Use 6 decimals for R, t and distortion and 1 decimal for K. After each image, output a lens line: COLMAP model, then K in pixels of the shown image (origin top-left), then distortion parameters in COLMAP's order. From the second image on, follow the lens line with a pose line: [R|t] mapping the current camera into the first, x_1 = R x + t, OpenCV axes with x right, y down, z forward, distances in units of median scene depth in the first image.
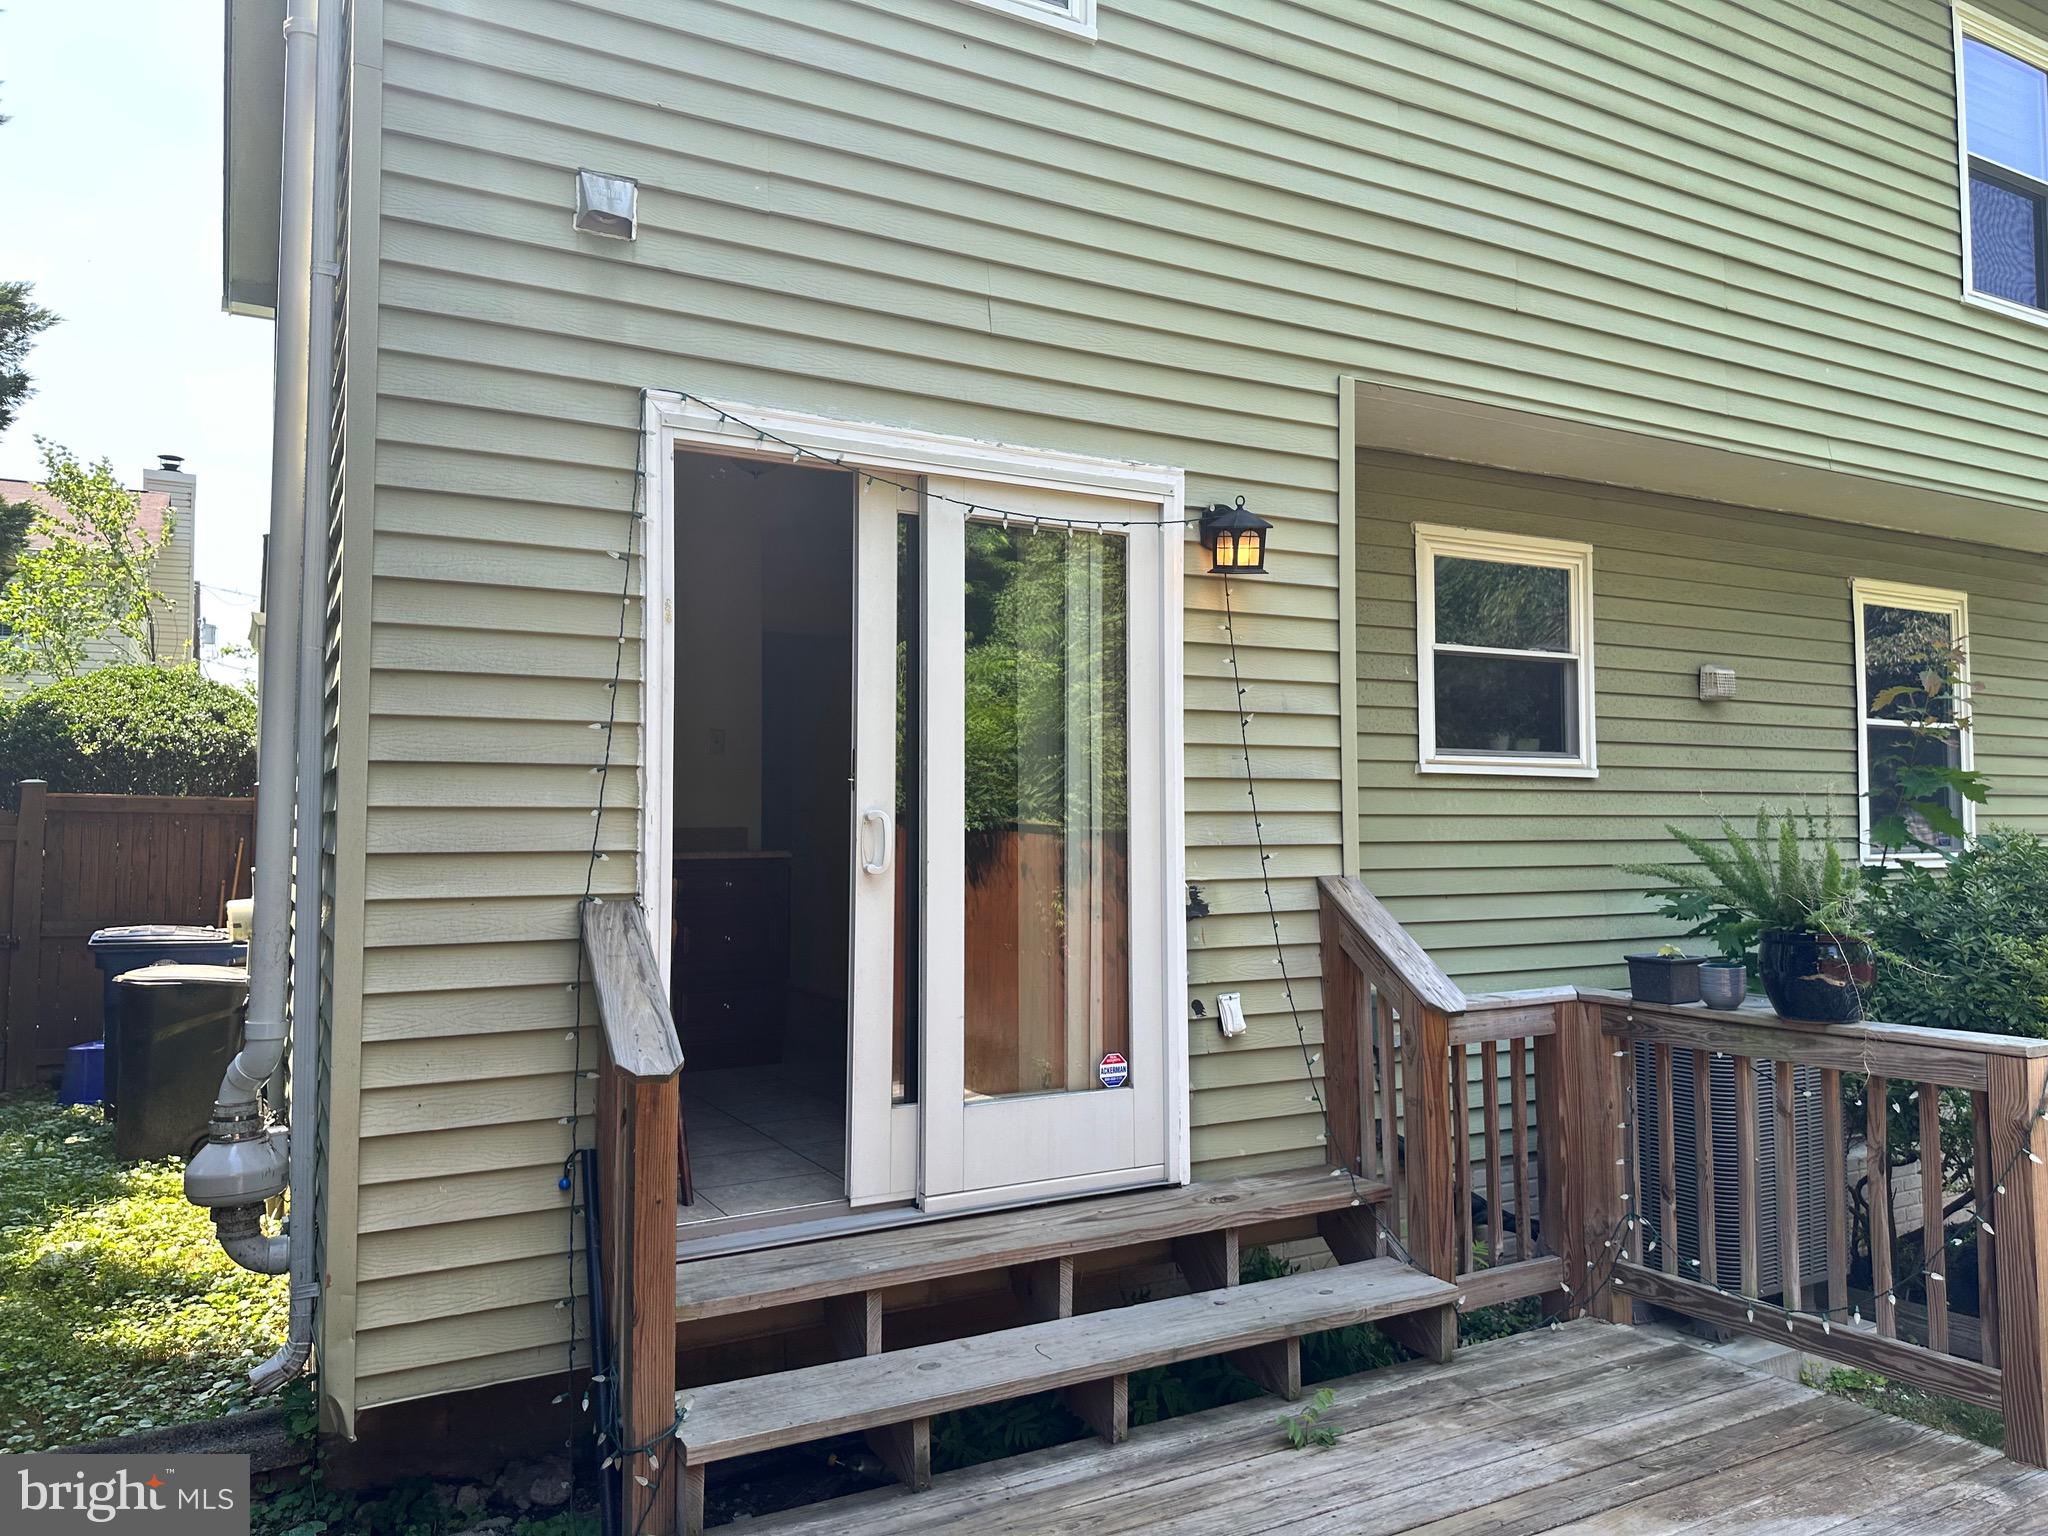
lens RADIAL K [[1458.0, 0, 1071.5], [0, 1458.0, 764.0], [0, 0, 1]] dist [0.186829, -0.319583]
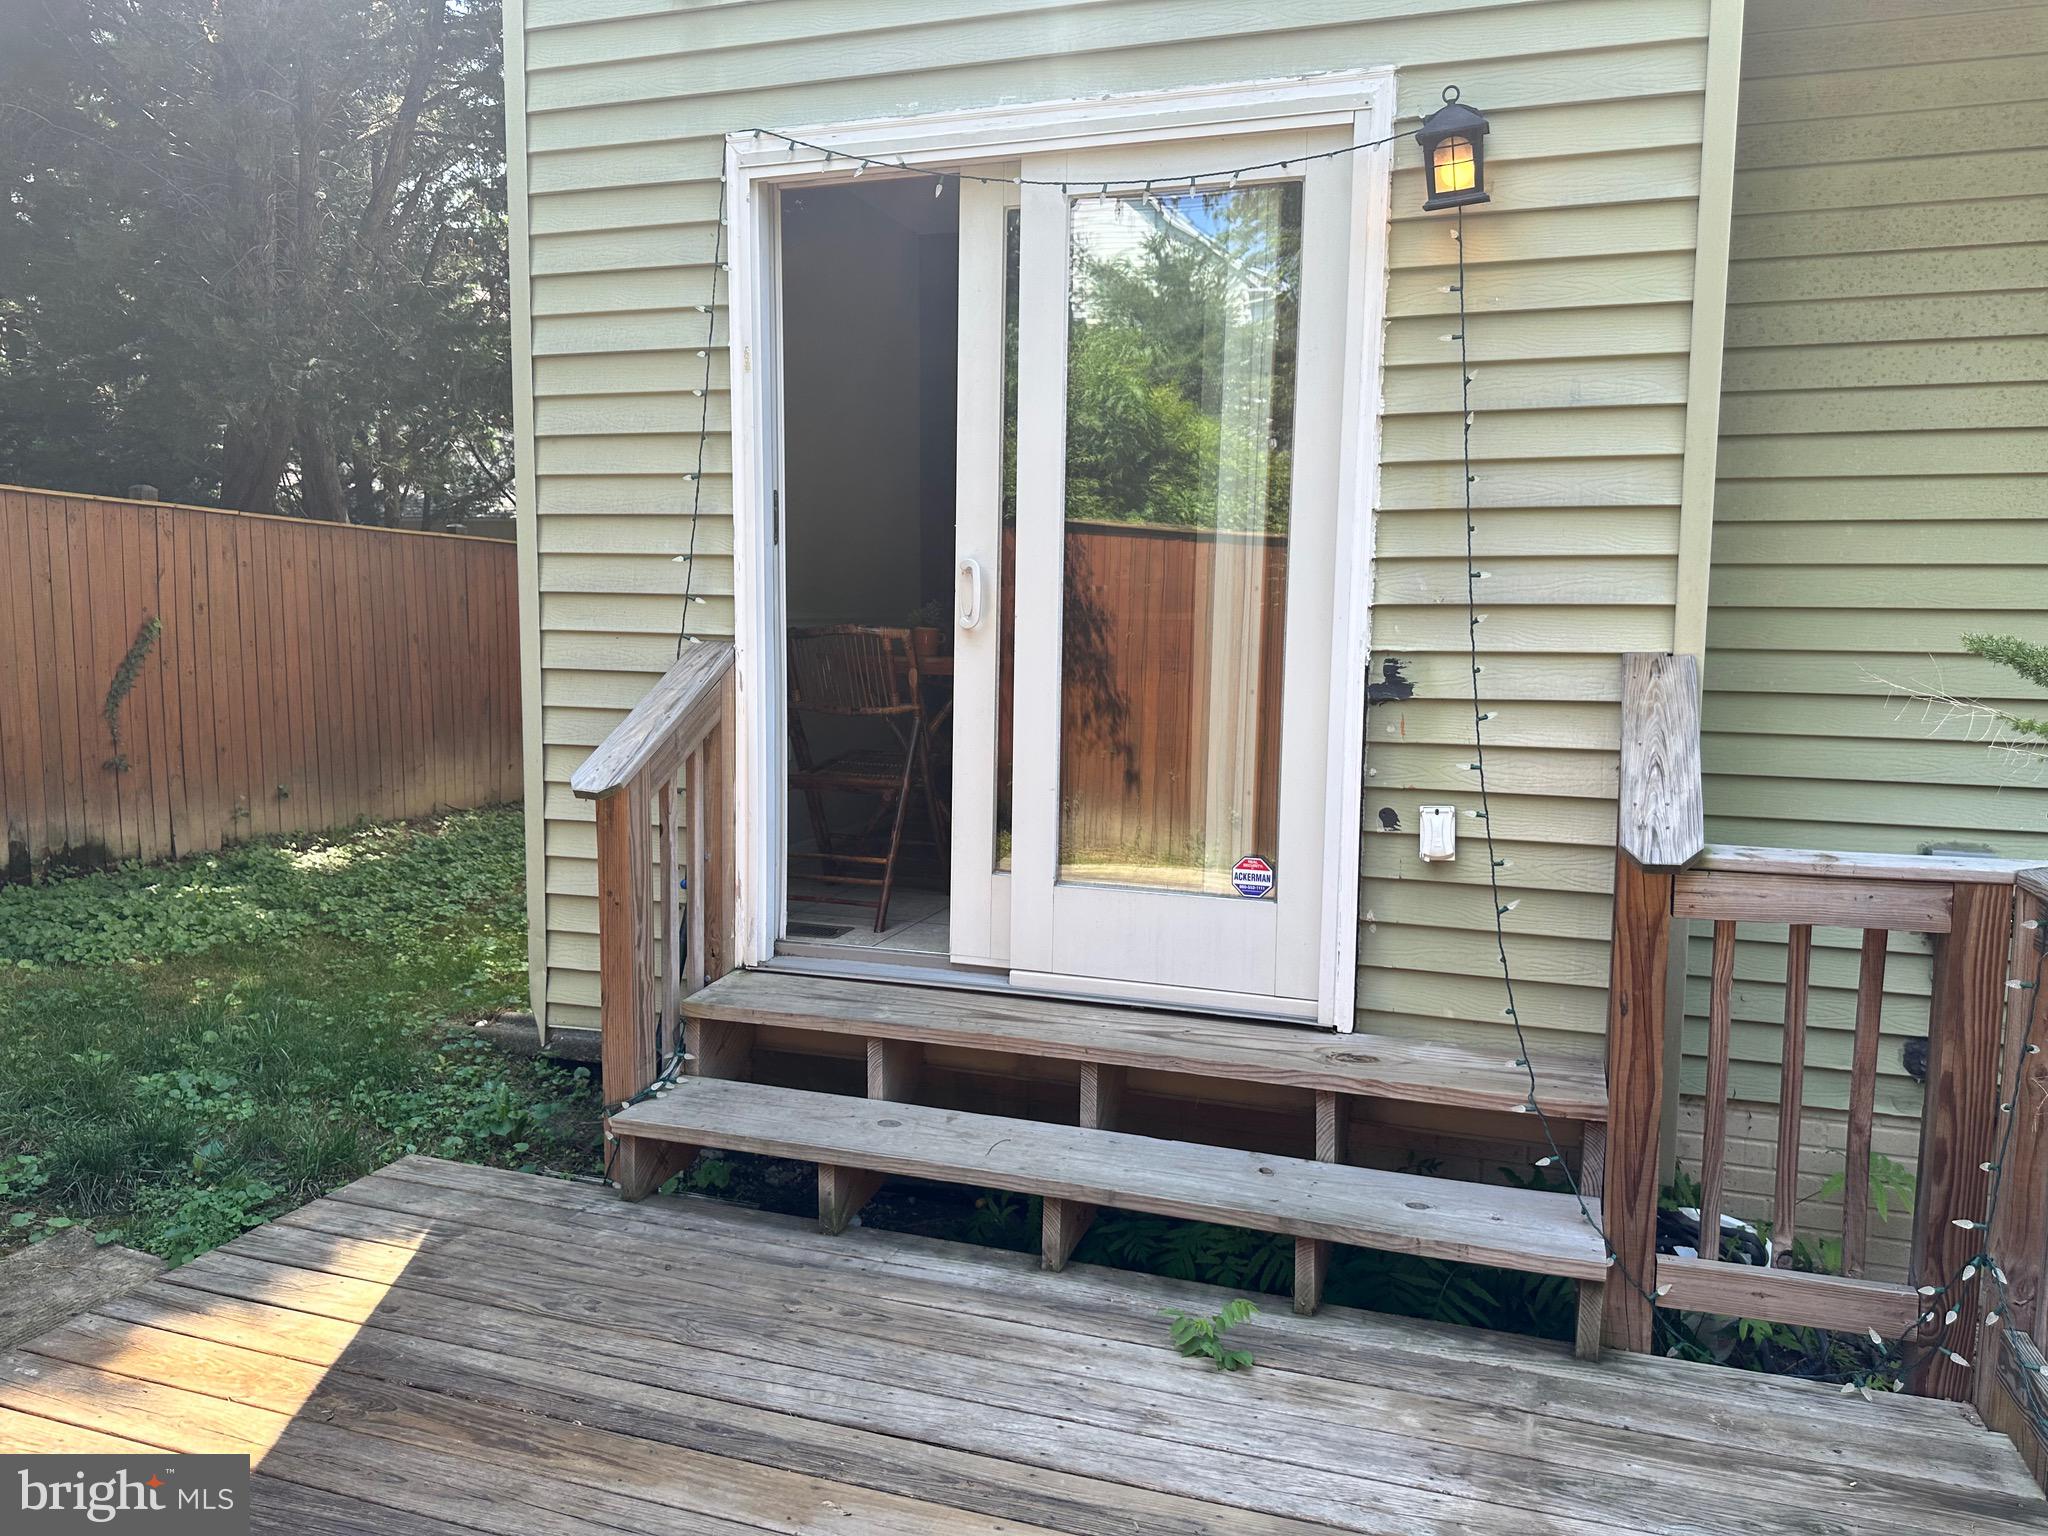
lens RADIAL K [[1440.7, 0, 1024.4], [0, 1440.7, 758.0], [0, 0, 1]] dist [0.114133, -0.132516]
pose [[0.666845, 0.092192, -0.739472, 0.517738], [0.019400, 0.989834, 0.140900, 0.026258], [0.744944, -0.108304, 0.658277, 0.371111]]
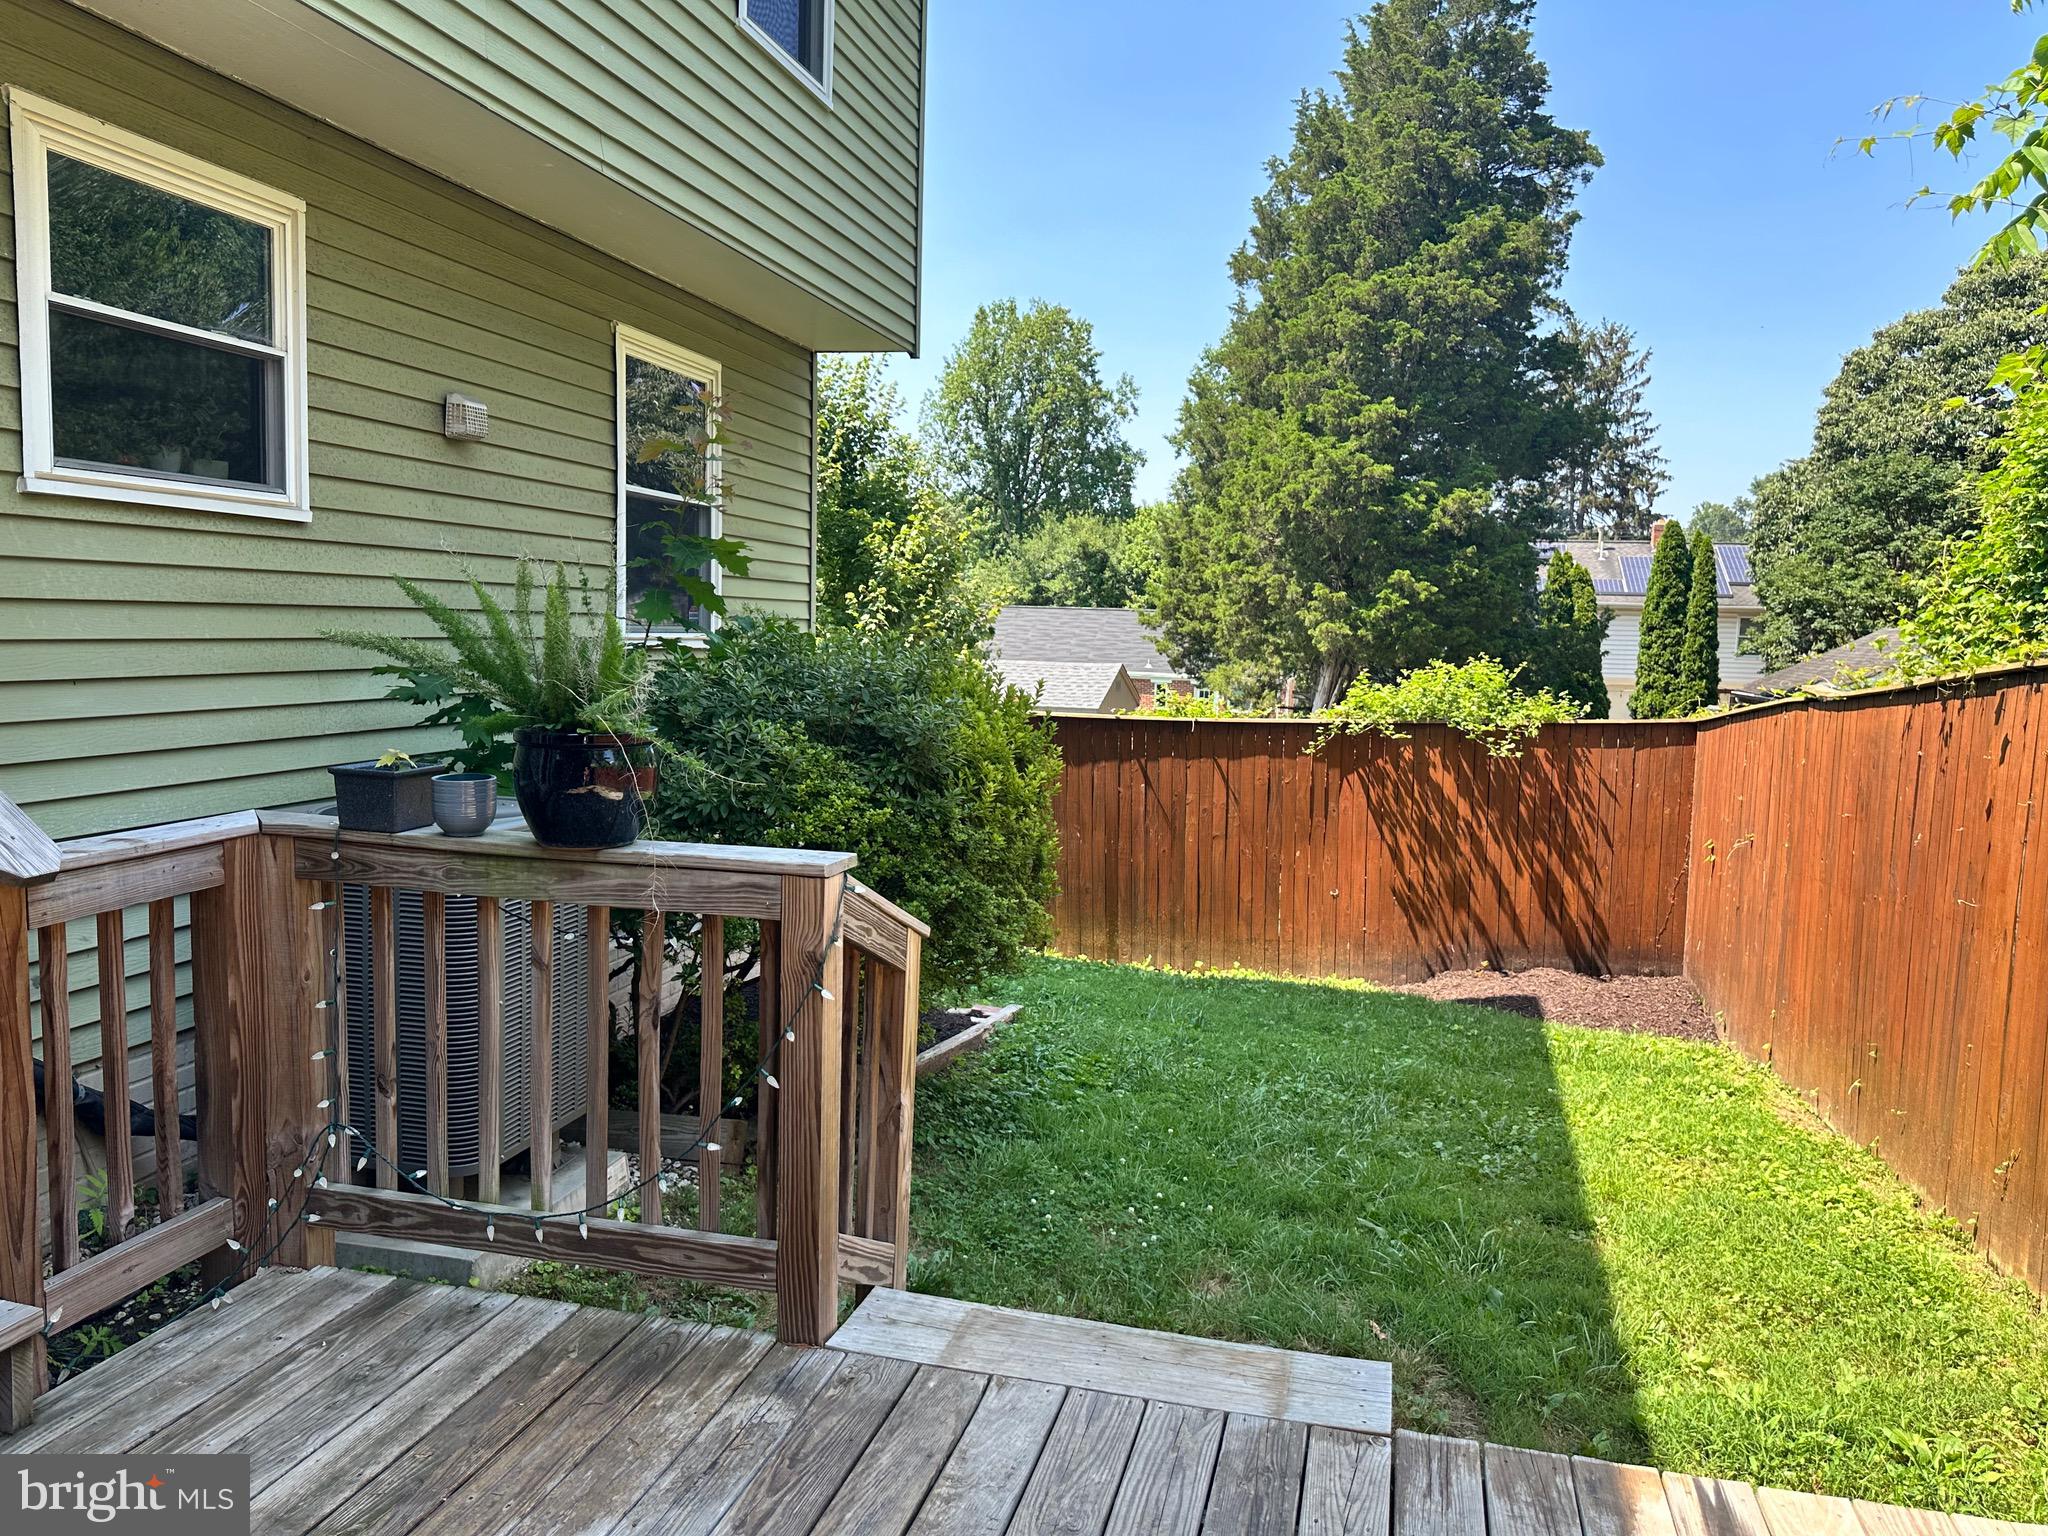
lens RADIAL K [[1404.5, 0, 1058.9], [0, 1404.5, 759.8], [0, 0, 1]] dist [0.003688, -0.031623]
pose [[0.691390, -0.040646, 0.721338, 0.134961], [-0.068057, 0.990313, 0.121033, 0.022618], [-0.719269, -0.132774, 0.681926, 0.309320]]
